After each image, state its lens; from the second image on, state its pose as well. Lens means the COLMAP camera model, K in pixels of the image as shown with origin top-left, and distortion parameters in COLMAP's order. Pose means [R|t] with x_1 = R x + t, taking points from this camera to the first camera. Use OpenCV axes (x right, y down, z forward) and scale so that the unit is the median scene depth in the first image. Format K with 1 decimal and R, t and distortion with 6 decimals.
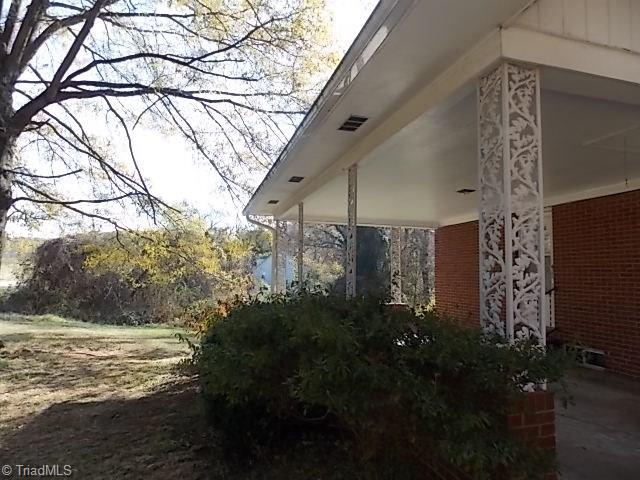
lens RADIAL K [[419.0, 0, 320.0], [0, 419.0, 240.0], [0, 0, 1]] dist [0.004239, -0.005243]
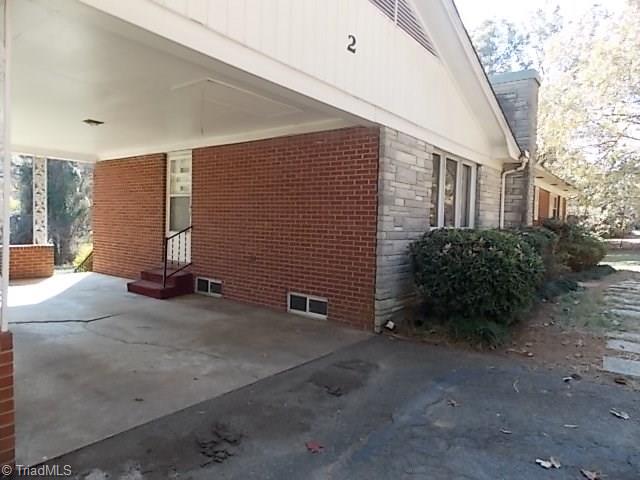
lens RADIAL K [[419.0, 0, 320.0], [0, 419.0, 240.0], [0, 0, 1]] dist [0.004239, -0.005243]
pose [[0.801552, -0.025213, 0.597394, 0.196287], [-0.060961, 0.990458, 0.123597, -0.005063], [-0.594810, -0.135487, 0.792366, -0.058928]]
